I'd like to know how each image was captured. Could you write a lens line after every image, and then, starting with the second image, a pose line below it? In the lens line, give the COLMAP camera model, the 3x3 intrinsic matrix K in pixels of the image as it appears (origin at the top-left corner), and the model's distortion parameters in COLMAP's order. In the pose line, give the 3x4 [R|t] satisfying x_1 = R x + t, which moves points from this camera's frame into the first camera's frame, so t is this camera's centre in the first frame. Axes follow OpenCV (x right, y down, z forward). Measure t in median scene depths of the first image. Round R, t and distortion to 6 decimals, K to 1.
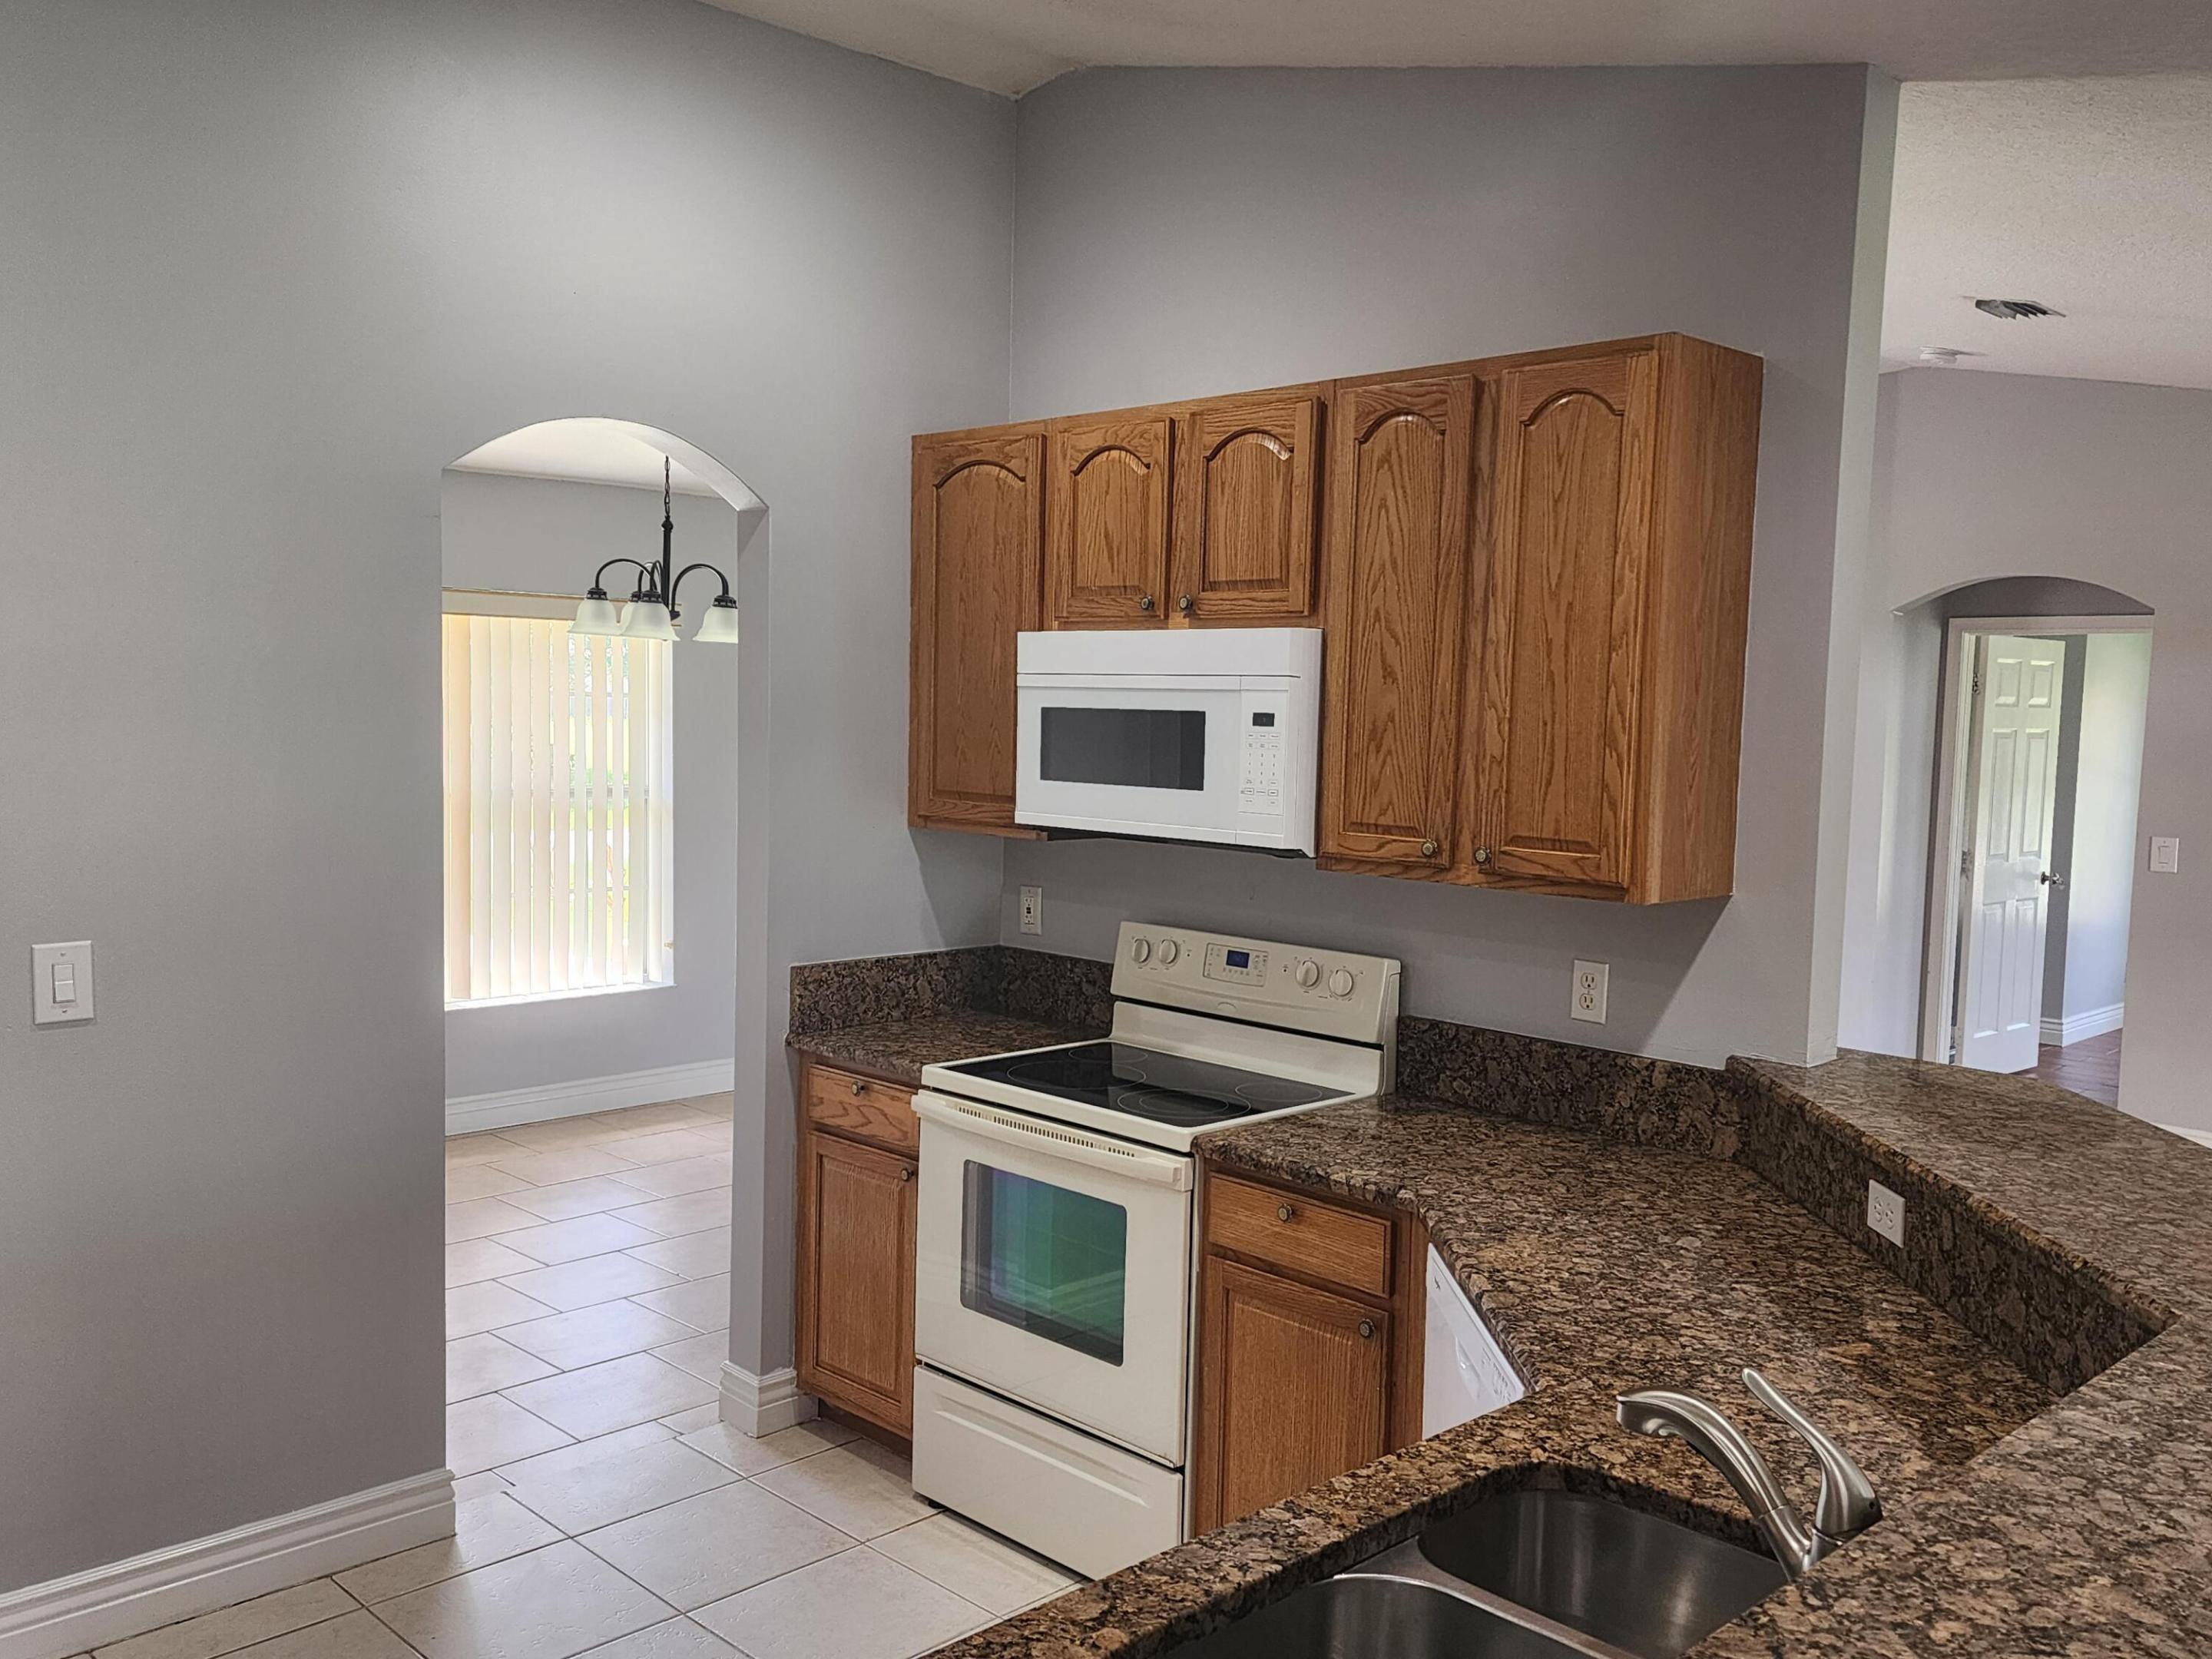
lens RADIAL K [[1843.5, 0, 1099.2], [0, 1843.5, 851.8], [0, 0, 1]] dist [0.073708, -0.037828]
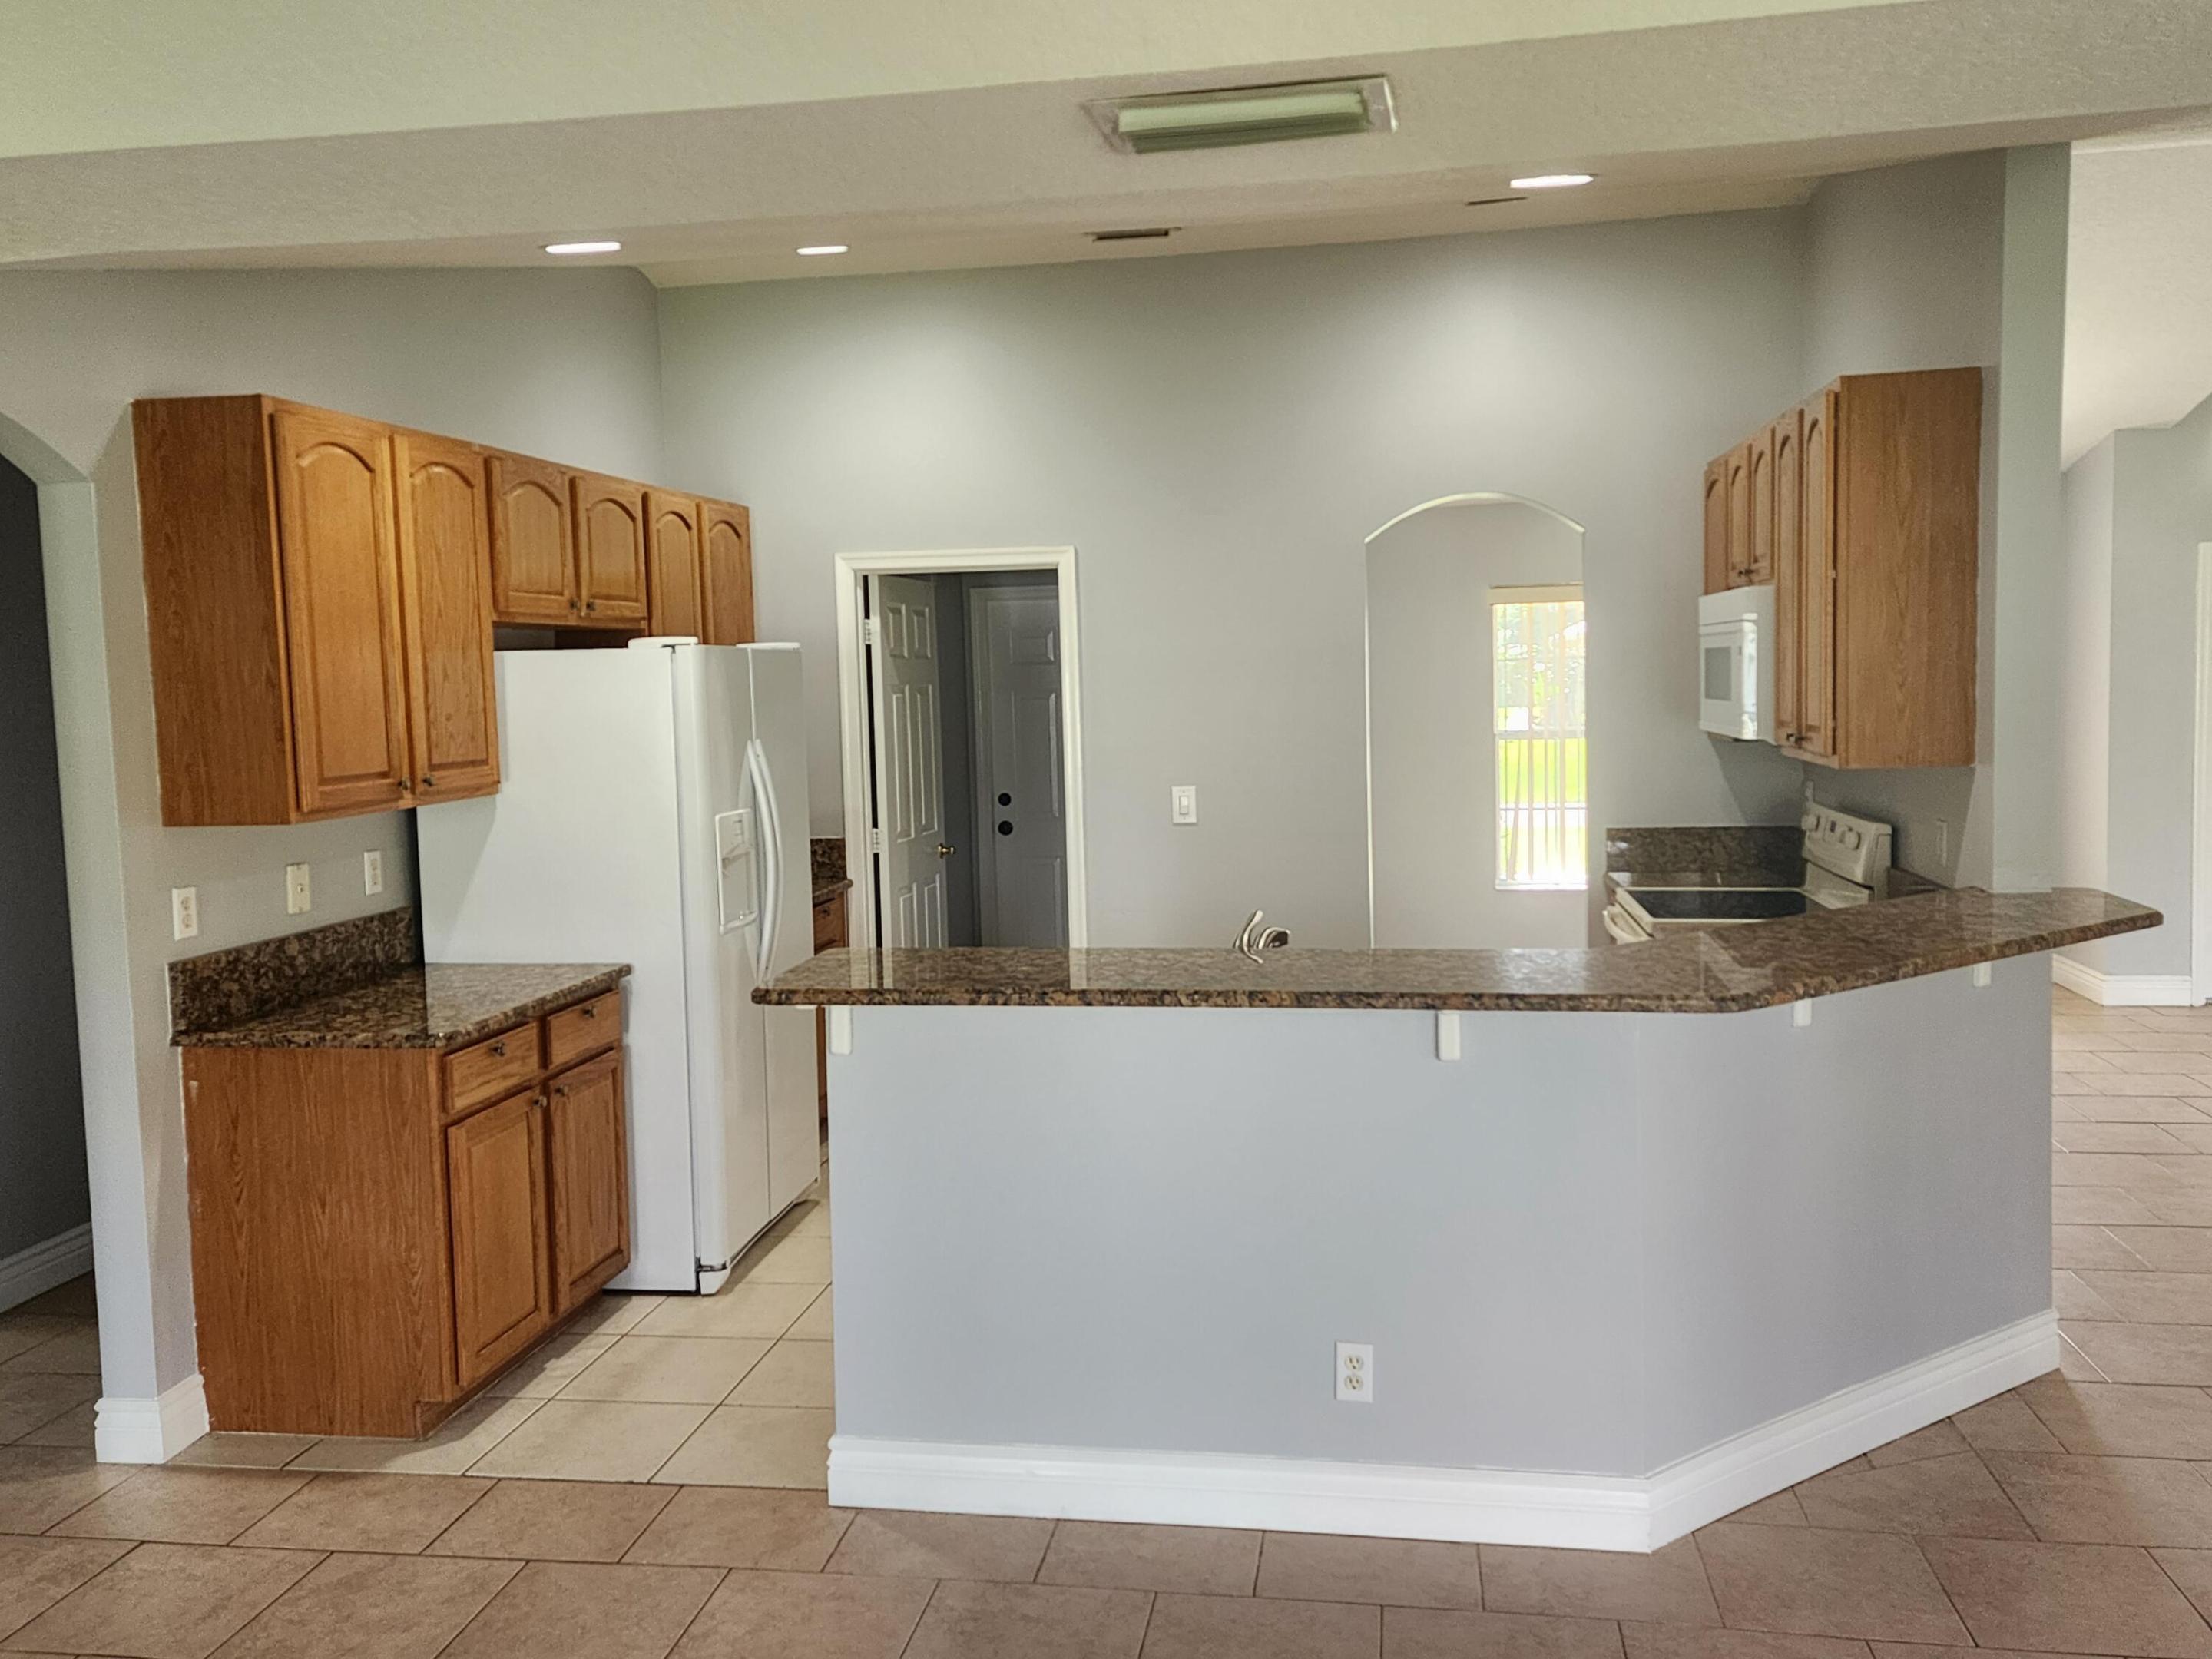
lens RADIAL K [[1843.5, 0, 1110.9], [0, 1843.5, 814.3], [0, 0, 1]] dist [0.073708, -0.037828]
pose [[0.598294, 0.023856, -0.800921, 2.225687], [-0.028503, 0.999558, 0.008481, 0.137895], [0.800770, 0.017755, 0.598709, -0.641739]]
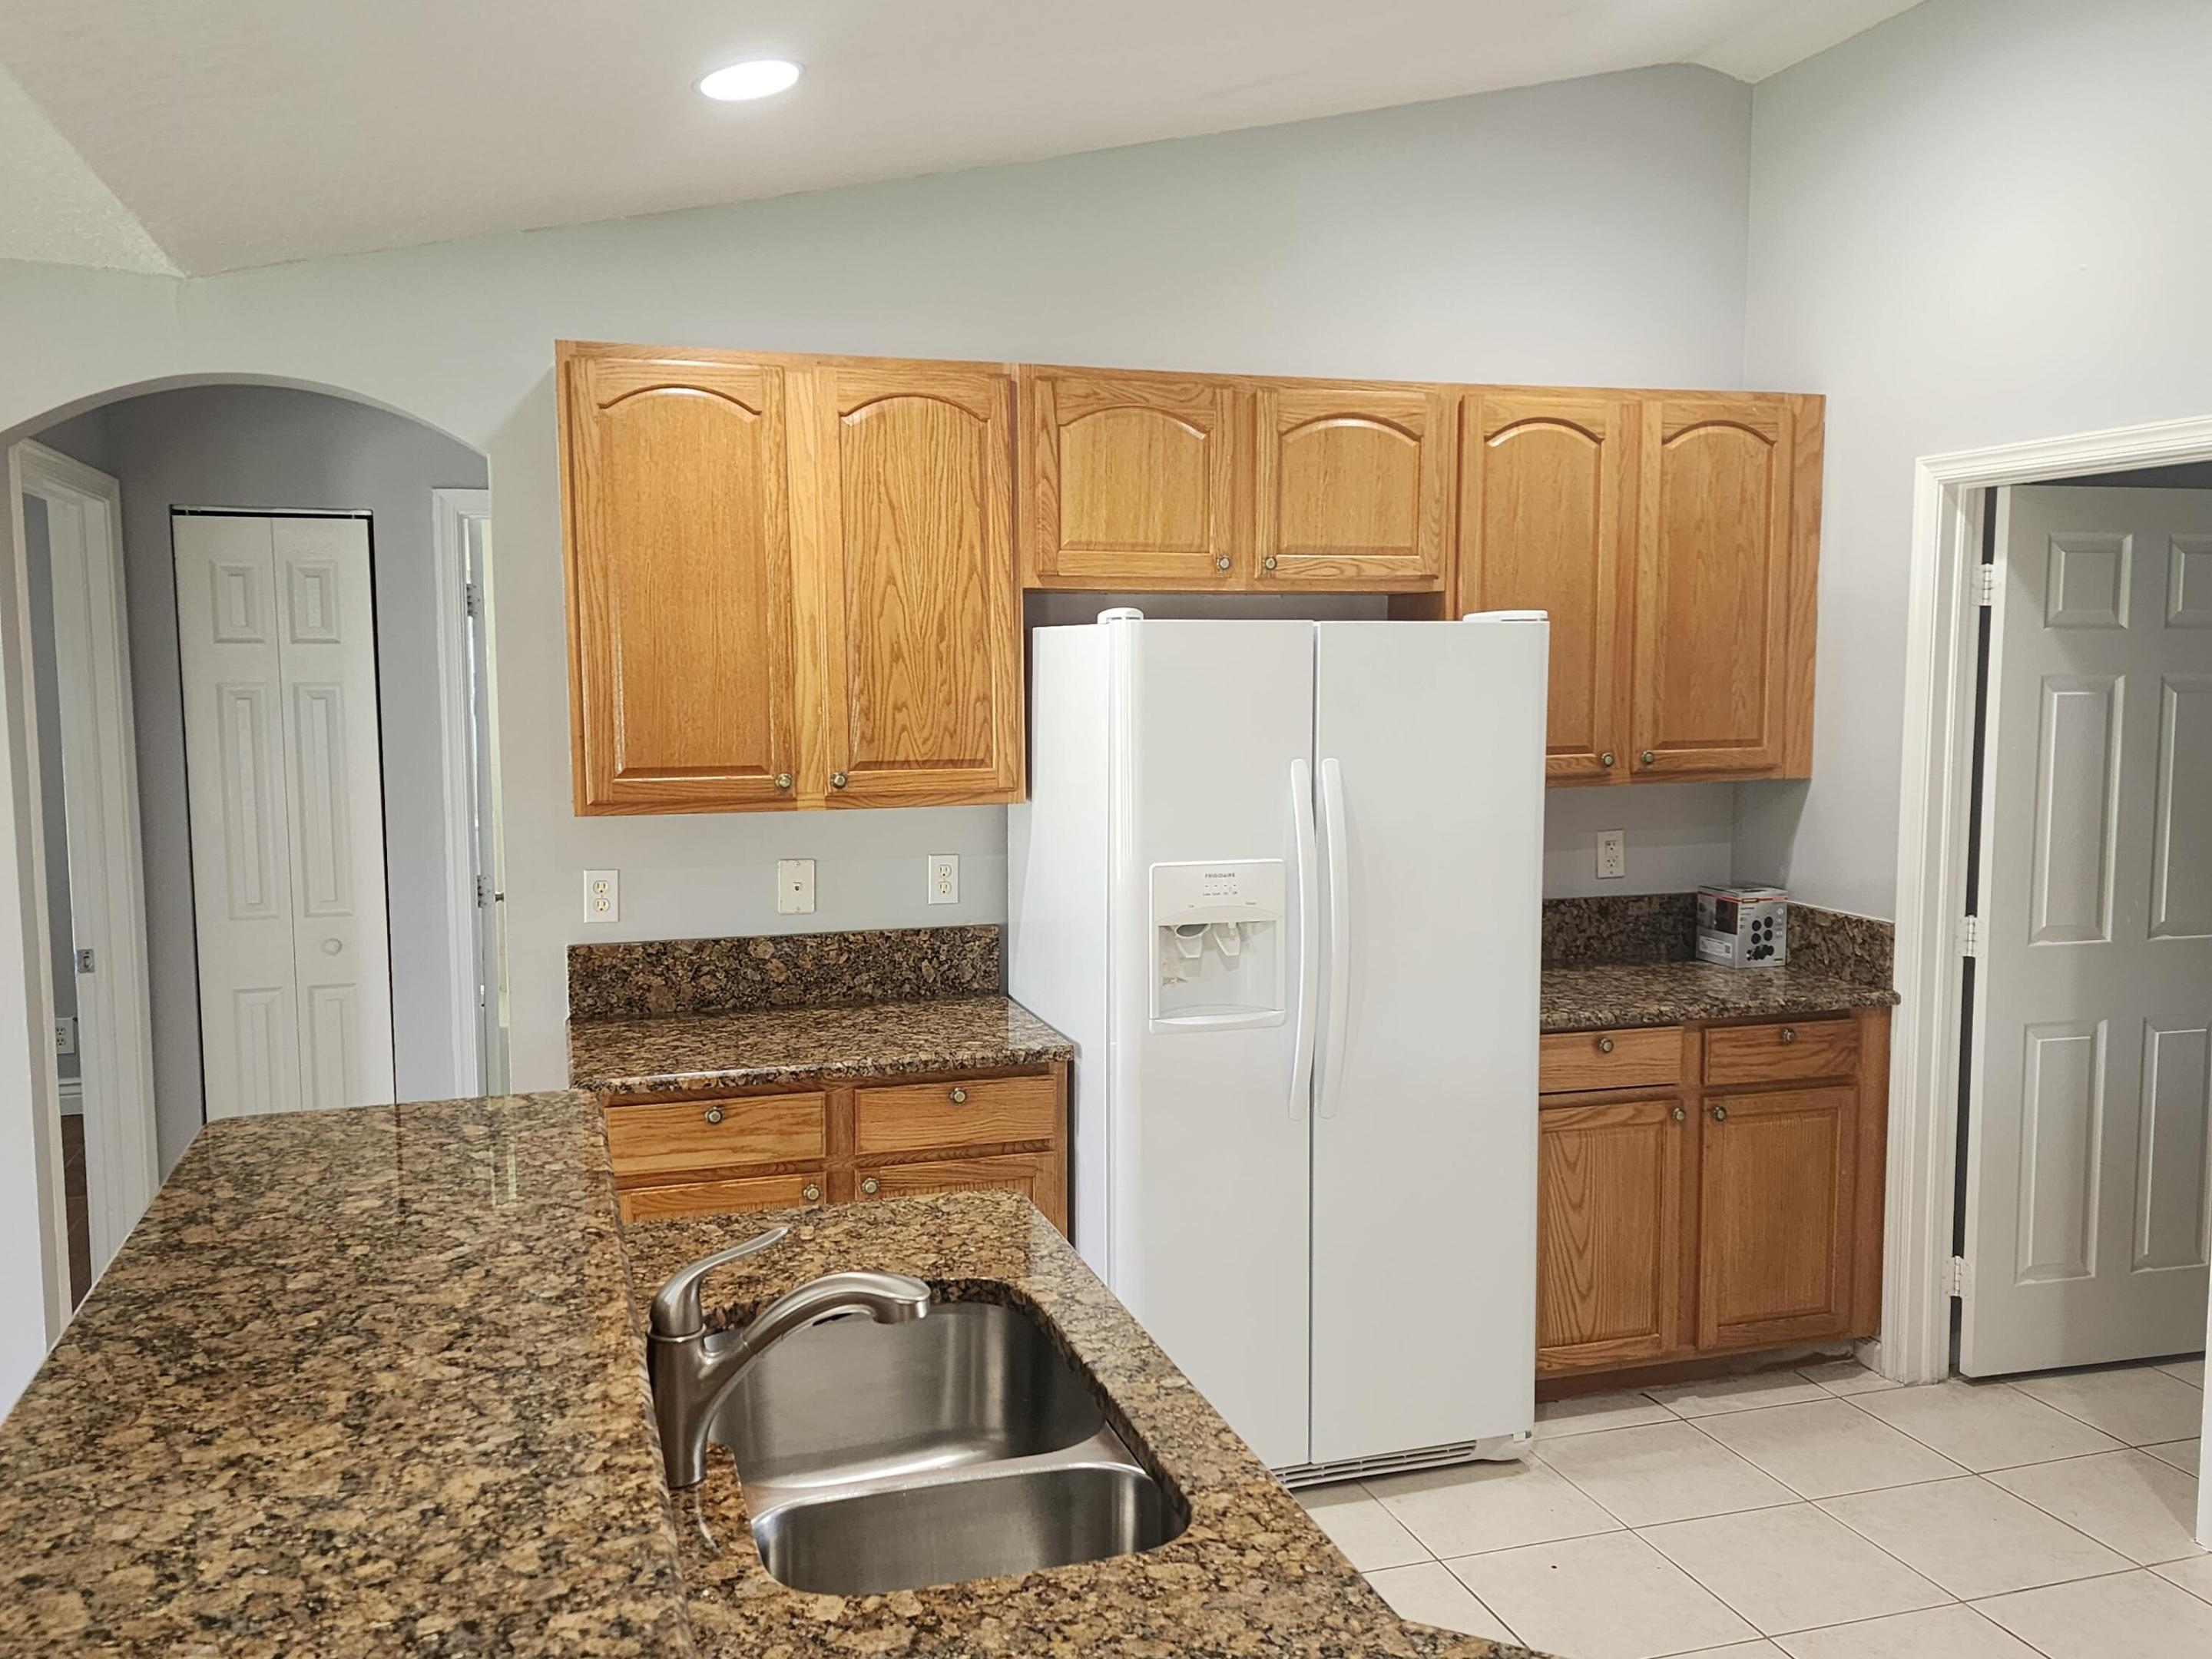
lens RADIAL K [[1843.5, 0, 1121.4], [0, 1843.5, 841.1], [0, 0, 1]] dist [0.073708, -0.037828]
pose [[-0.445369, 0.069389, -0.892654, 1.255934], [-0.082618, 0.989554, 0.118142, -0.100705], [0.891527, 0.126366, -0.434984, 1.663479]]
